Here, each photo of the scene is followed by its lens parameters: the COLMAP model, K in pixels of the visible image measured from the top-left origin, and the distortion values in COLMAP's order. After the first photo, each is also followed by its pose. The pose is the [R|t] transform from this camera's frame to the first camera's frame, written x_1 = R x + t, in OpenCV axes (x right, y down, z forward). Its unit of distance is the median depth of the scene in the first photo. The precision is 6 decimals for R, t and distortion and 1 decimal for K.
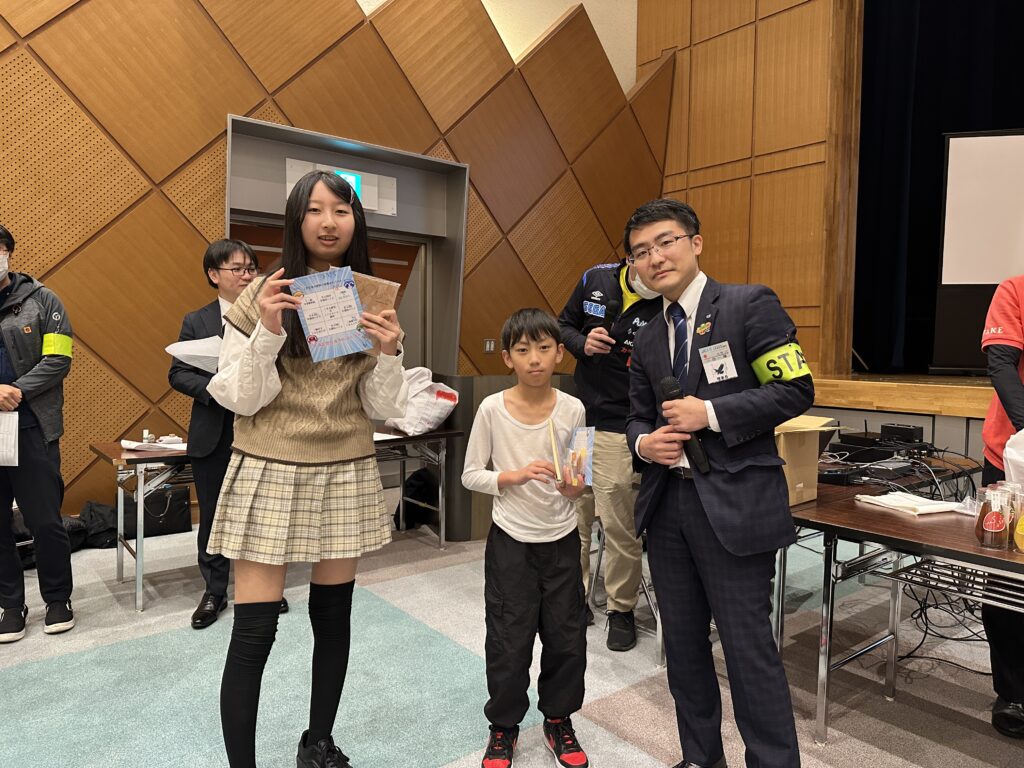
lens RADIAL K [[717.0, 0, 511.4], [0, 717.0, 381.6], [0, 0, 1]] dist [0.015211, -0.018637]
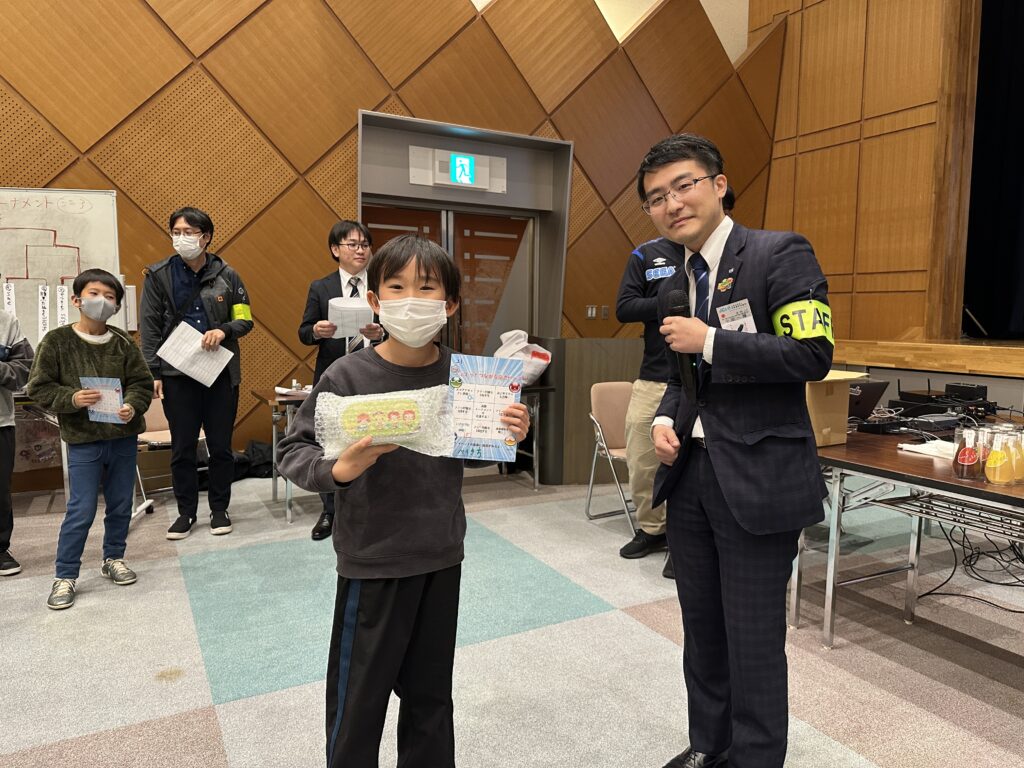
lens RADIAL K [[717.1, 0, 515.9], [0, 717.1, 380.2], [0, 0, 1]] dist [0.028094, -0.037470]
pose [[0.983976, 0.013762, -0.177768, 0.058811], [-0.006517, 0.999127, 0.041274, 0.010744], [0.178181, -0.039454, 0.983206, -0.097700]]
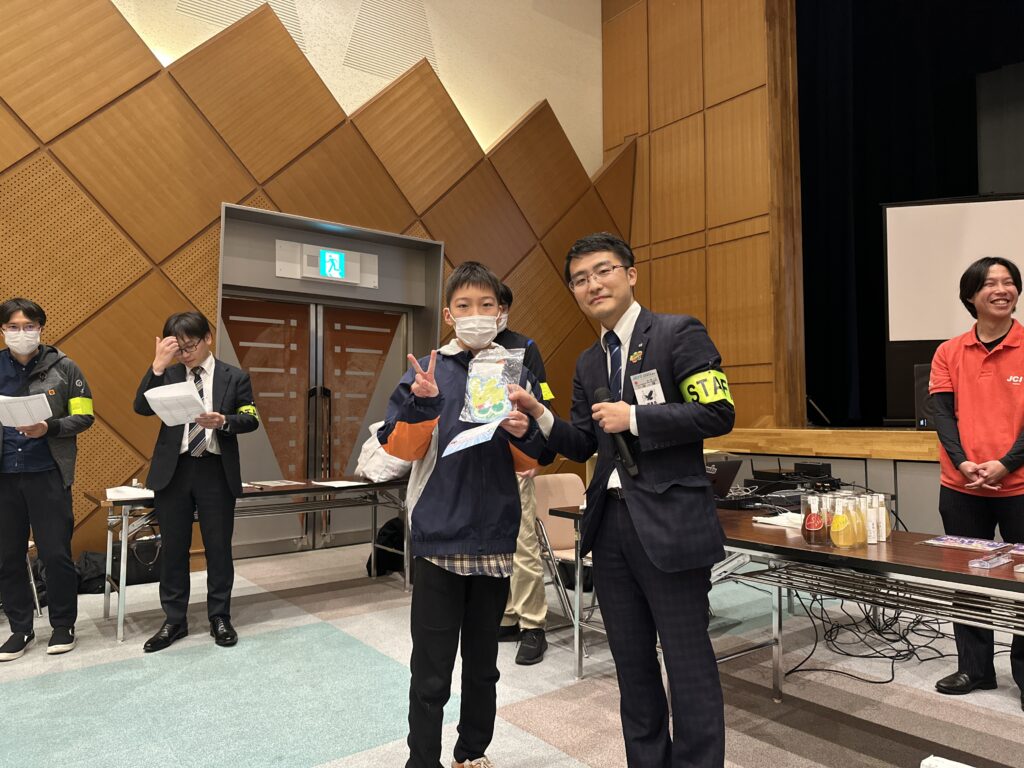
lens RADIAL K [[714.0, 0, 512.4], [0, 714.0, 380.0], [0, 0, 1]] dist [0.035077, -0.045783]
pose [[0.999631, -0.018507, -0.019863, 0.073349], [0.016373, 0.994578, -0.102699, 0.027439], [0.021656, 0.102336, 0.994514, -0.080525]]
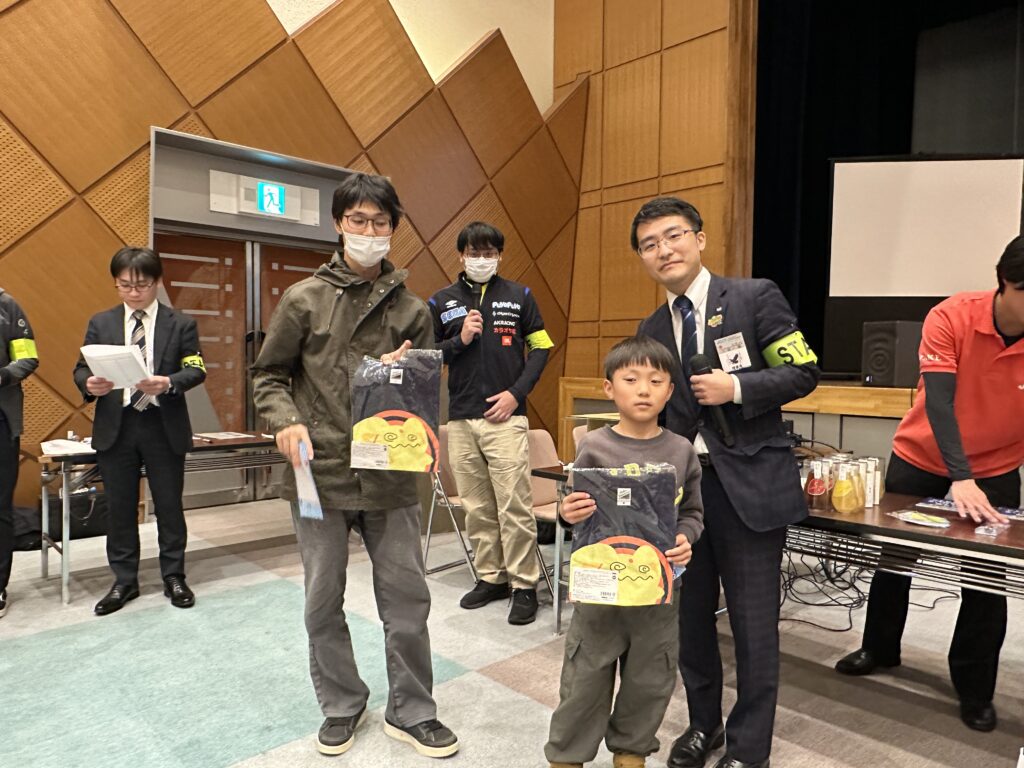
lens RADIAL K [[719.3, 0, 505.8], [0, 719.3, 392.3], [0, 0, 1]] dist [-0.010910, 0.006540]
pose [[0.996522, -0.006330, 0.083091, 0.020972], [0.006700, 0.999969, -0.004176, 0.014132], [-0.083062, 0.004718, 0.996533, -0.055086]]
